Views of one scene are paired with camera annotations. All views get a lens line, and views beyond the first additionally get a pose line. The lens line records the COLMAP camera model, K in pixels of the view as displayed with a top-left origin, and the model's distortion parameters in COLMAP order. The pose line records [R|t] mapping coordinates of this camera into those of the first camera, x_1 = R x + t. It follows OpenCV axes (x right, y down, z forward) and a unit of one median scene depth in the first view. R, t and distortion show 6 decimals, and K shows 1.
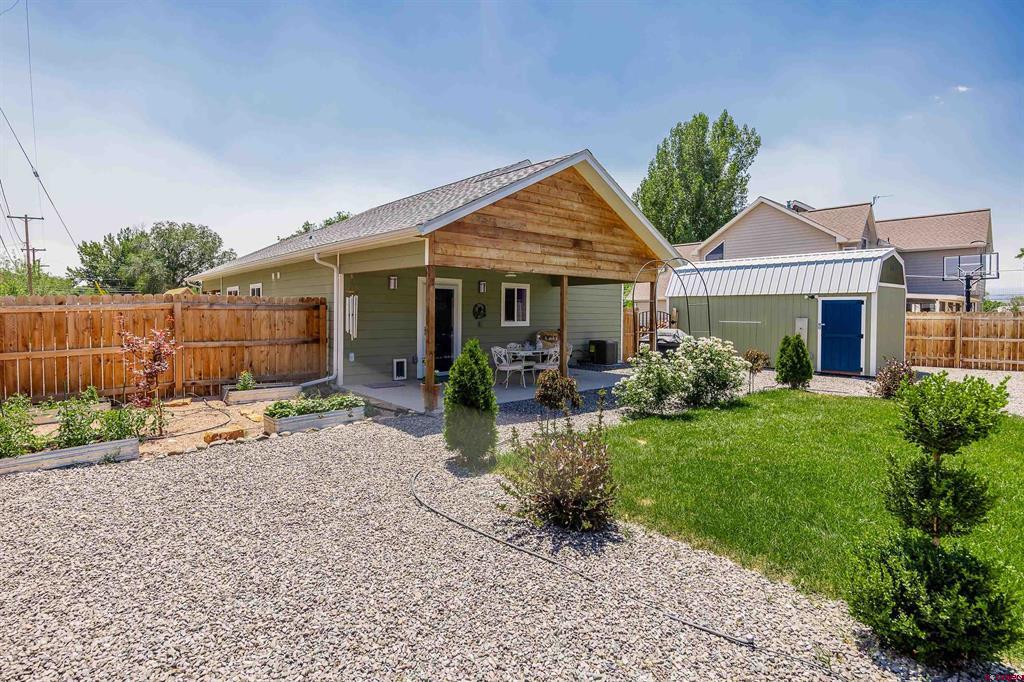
lens RADIAL K [[508.5, 0, 496.3], [0, 508.5, 320.4], [0, 0, 1]] dist [-0.016113, -0.000689]
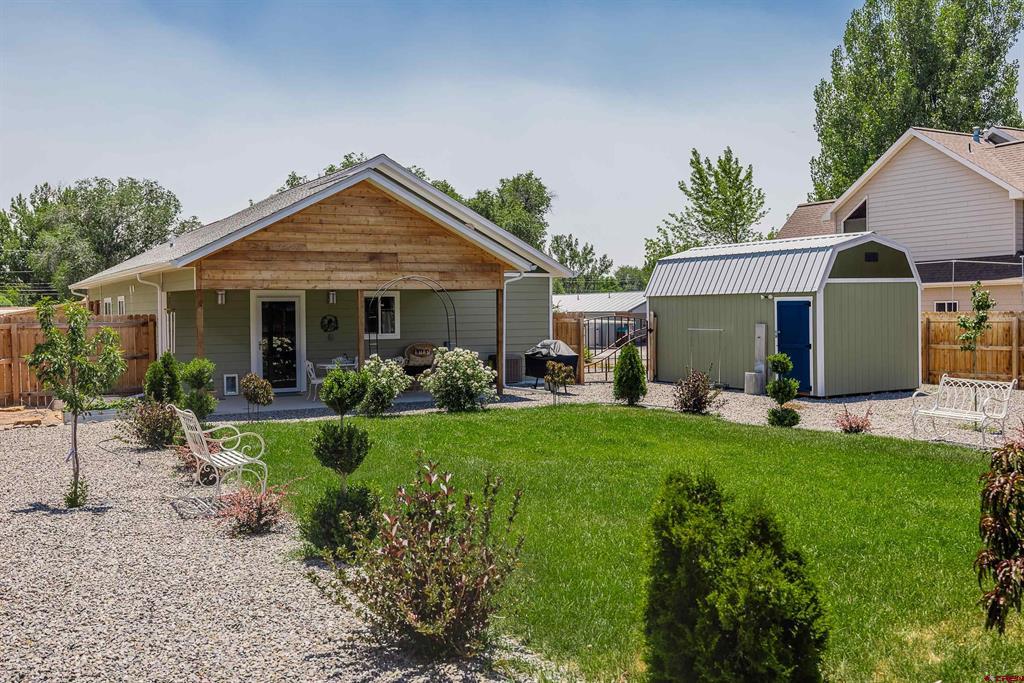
lens RADIAL K [[973.1, 0, 518.0], [0, 973.1, 332.5], [0, 0, 1]] dist [-0.000773, 0.000000]
pose [[0.982105, -0.013829, -0.187825, 0.569477], [0.015021, 0.999875, 0.004923, -0.005070], [0.187734, -0.007656, 0.982190, -0.600496]]
